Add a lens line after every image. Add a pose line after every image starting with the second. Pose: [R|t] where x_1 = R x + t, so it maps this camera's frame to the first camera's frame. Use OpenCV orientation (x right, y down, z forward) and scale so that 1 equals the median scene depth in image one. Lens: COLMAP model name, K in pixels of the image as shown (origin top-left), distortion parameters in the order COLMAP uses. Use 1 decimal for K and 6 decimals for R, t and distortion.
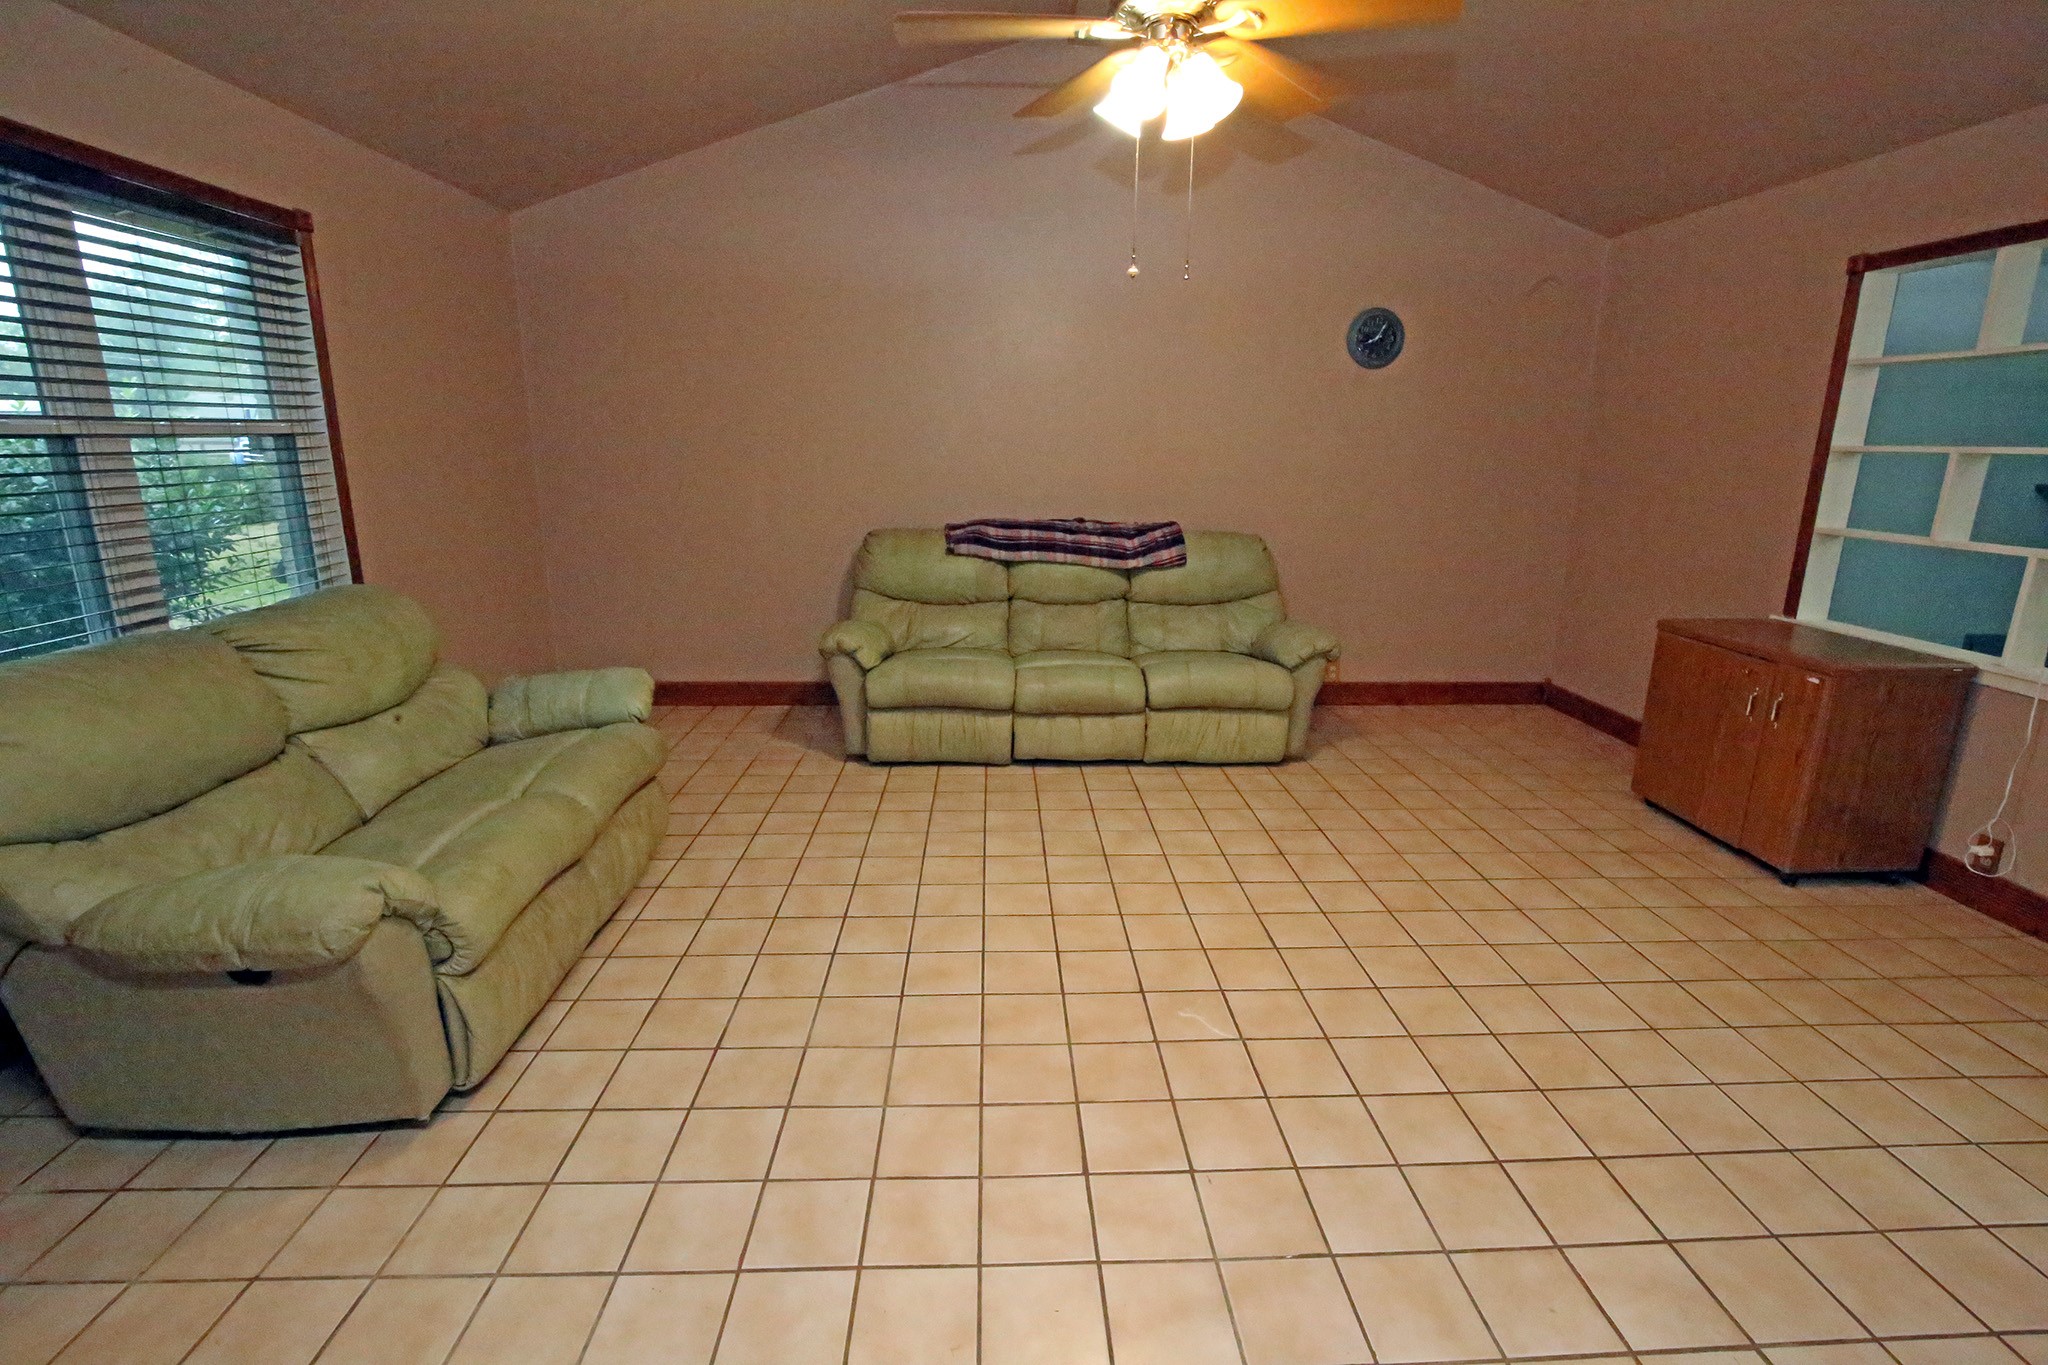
lens RADIAL K [[938.4, 0, 1025.6], [0, 938.4, 676.5], [0, 0, 1]] dist [-0.036248, 0.005970]
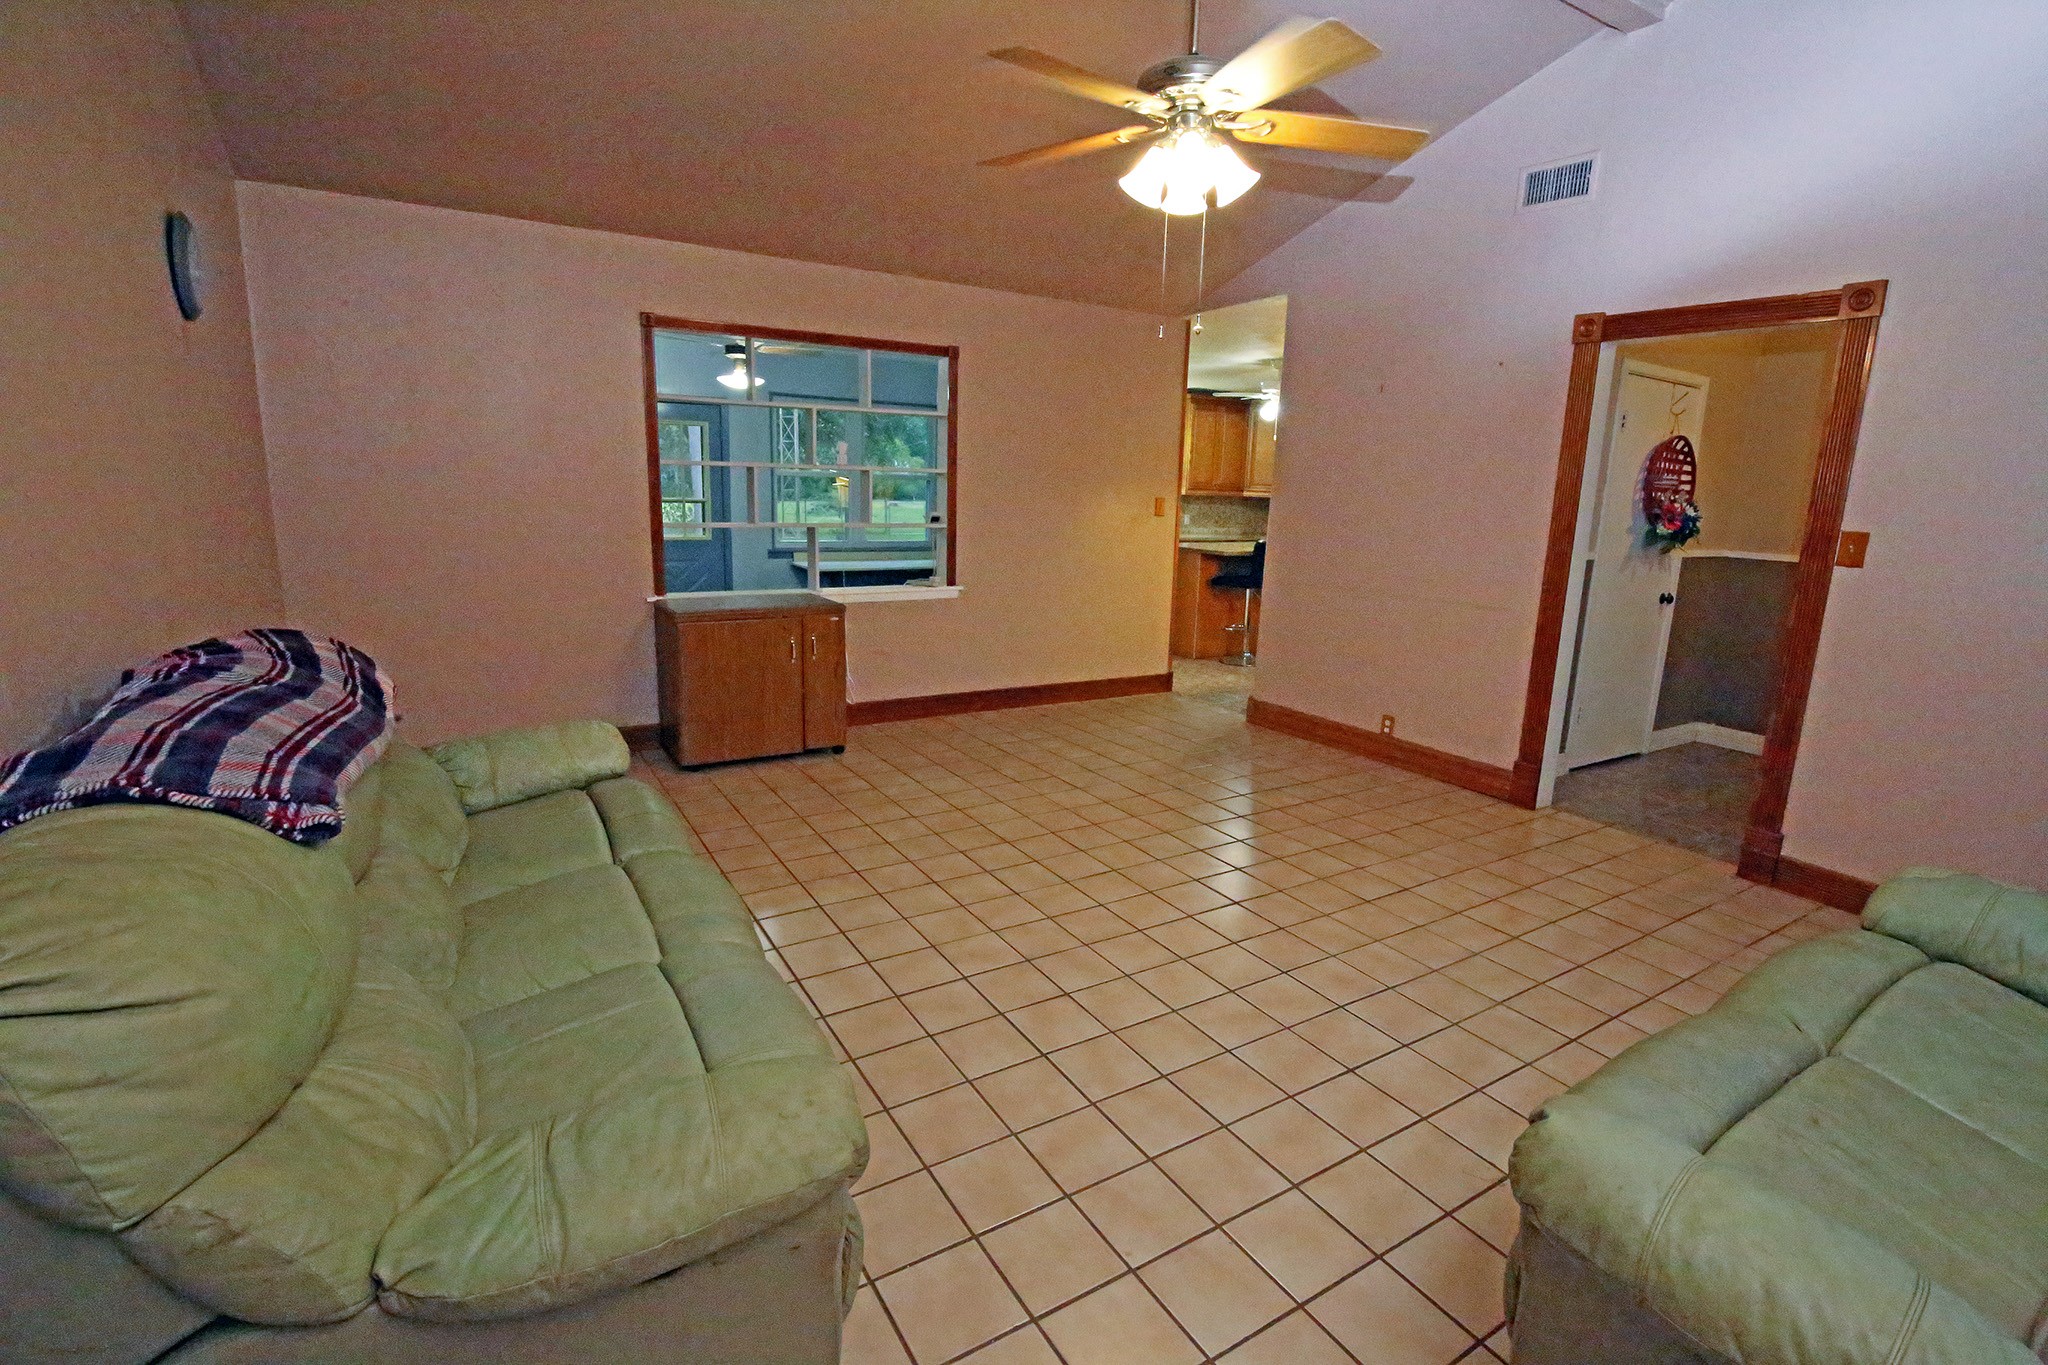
lens RADIAL K [[938.4, 0, 1025.6], [0, 938.4, 676.5], [0, 0, 1]] dist [-0.036248, 0.005970]
pose [[-0.484918, -0.208789, 0.849271, -0.645833], [0.175565, 0.928076, 0.328408, -0.365916], [-0.856756, 0.308353, -0.413385, 1.408398]]
